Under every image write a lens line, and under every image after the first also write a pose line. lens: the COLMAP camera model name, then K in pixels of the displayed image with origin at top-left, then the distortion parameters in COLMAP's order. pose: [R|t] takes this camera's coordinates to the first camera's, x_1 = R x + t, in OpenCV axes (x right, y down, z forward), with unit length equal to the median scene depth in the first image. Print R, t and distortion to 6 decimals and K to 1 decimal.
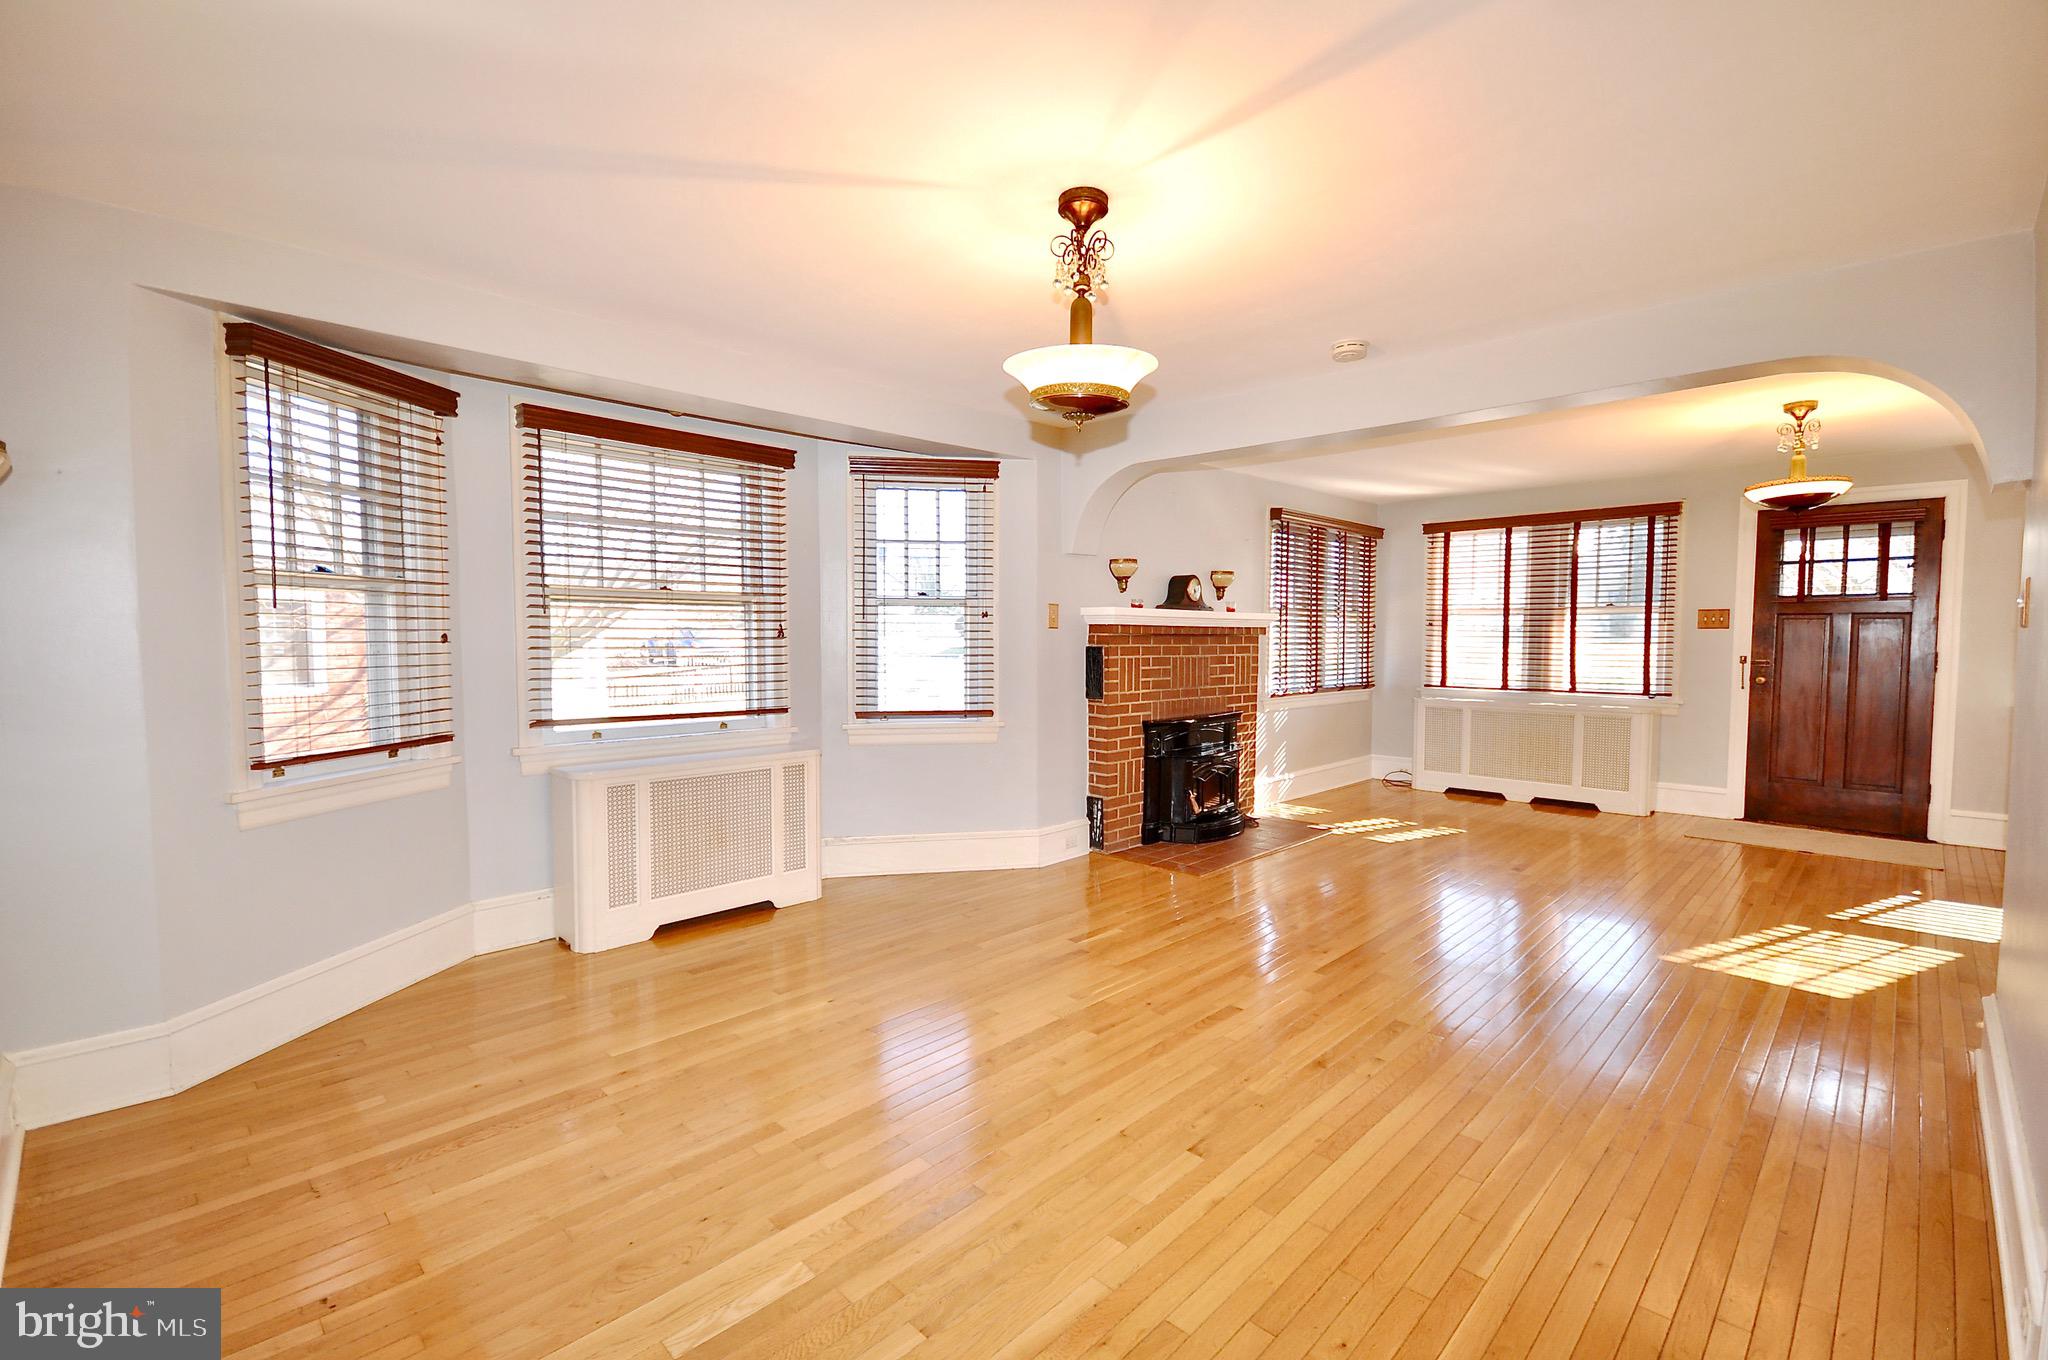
lens RADIAL K [[918.3, 0, 1013.0], [0, 918.3, 676.8], [0, 0, 1]] dist [0.000446, -0.000673]
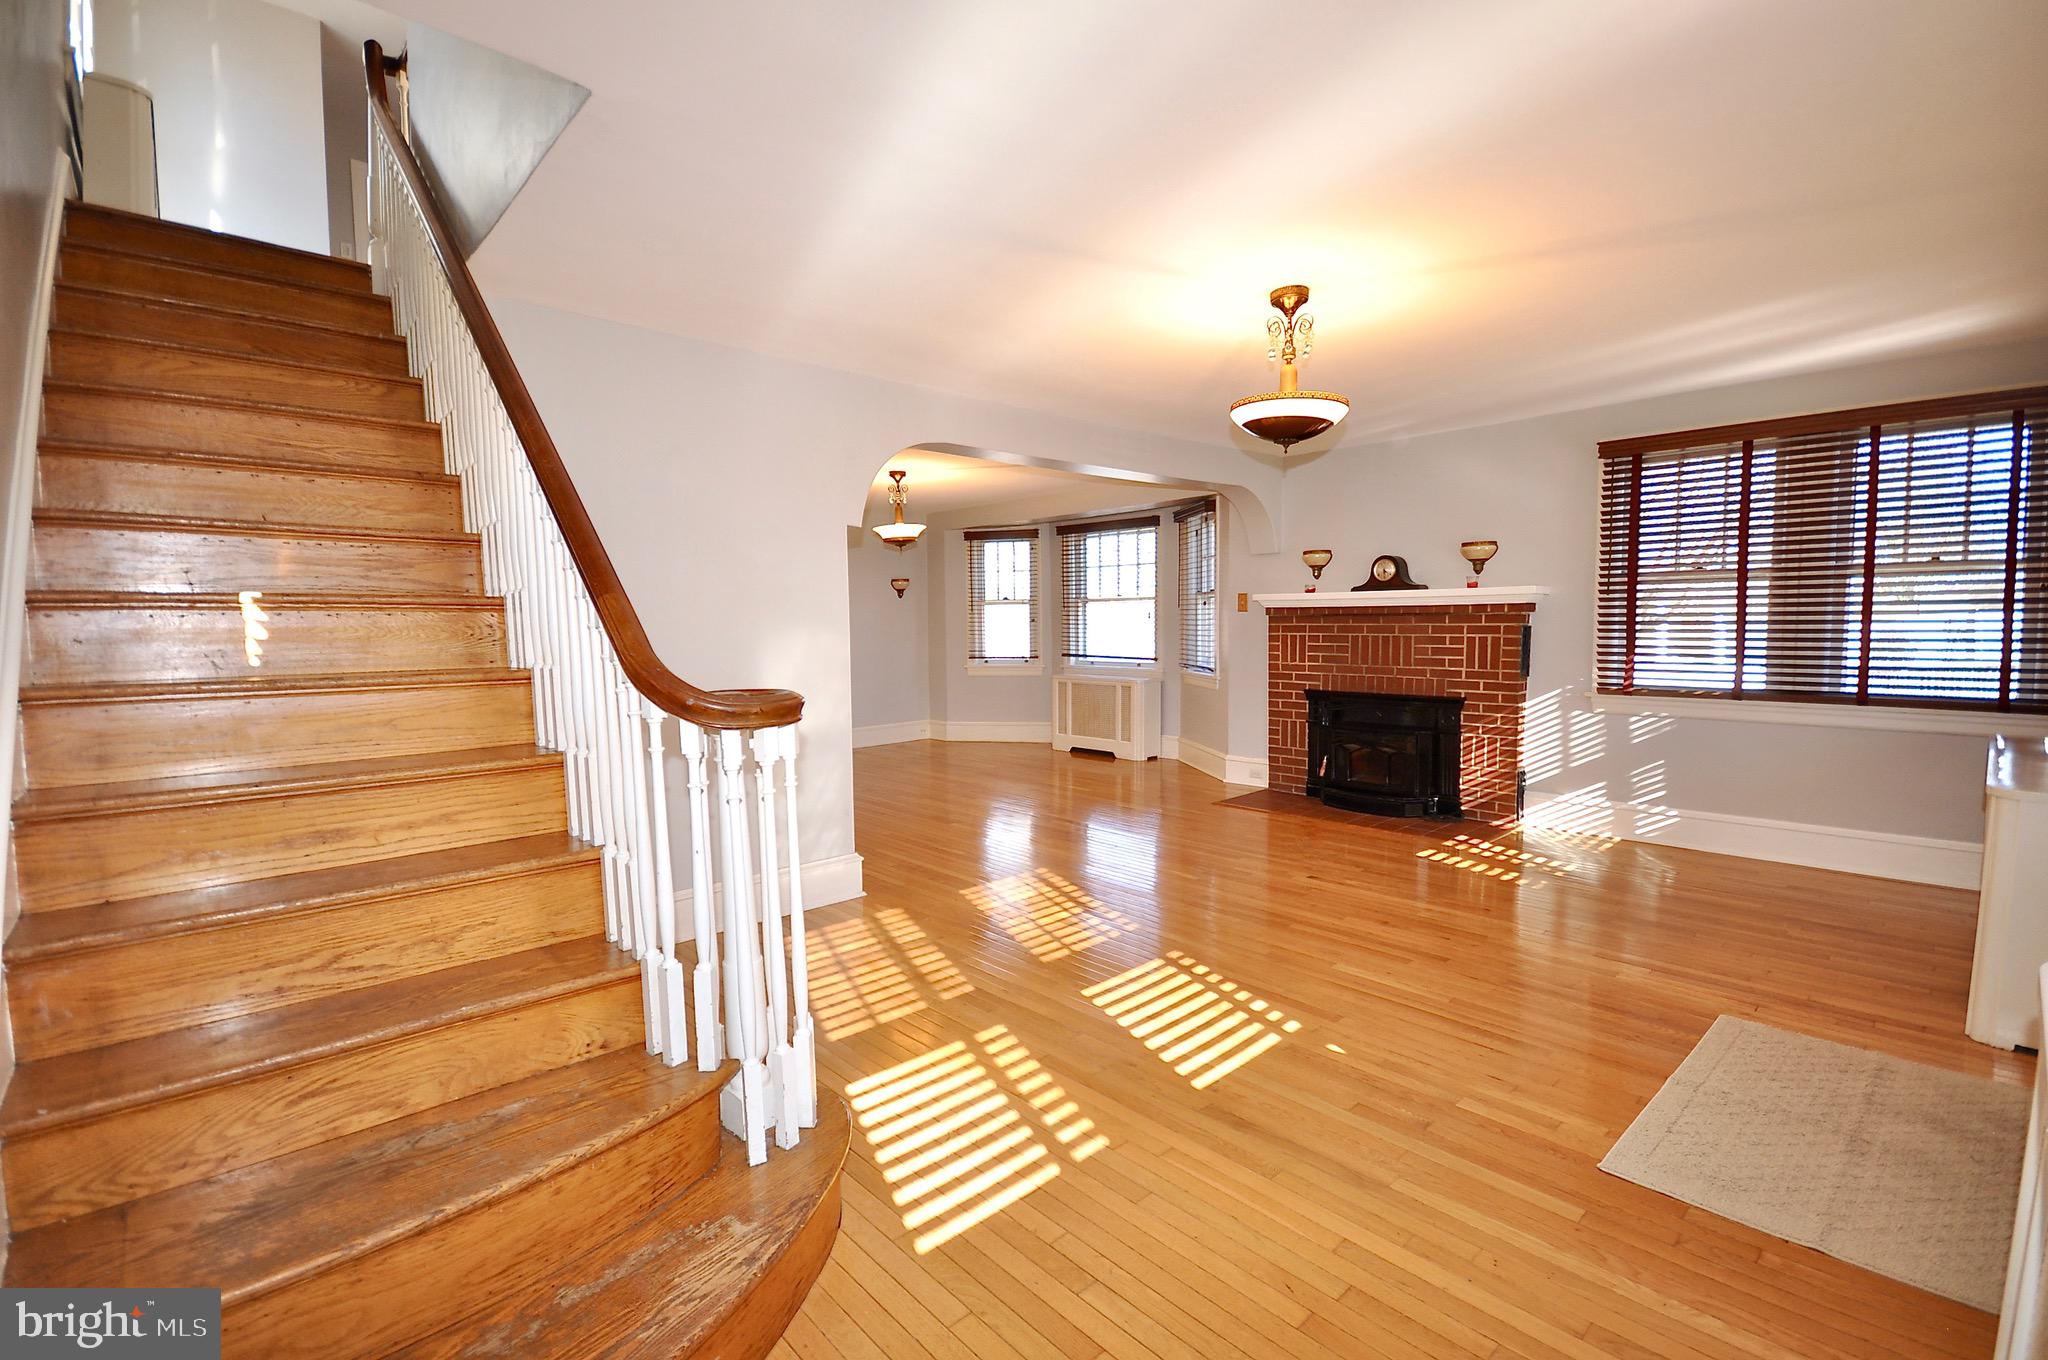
lens RADIAL K [[903.6, 0, 1017.5], [0, 903.6, 676.1], [0, 0, 1]] dist [-0.000831, -0.000568]
pose [[-0.056259, 0.051292, -0.997098, 1.304620], [-0.045887, 0.997491, 0.053901, -0.013007], [0.997361, 0.048786, -0.053764, 0.692676]]
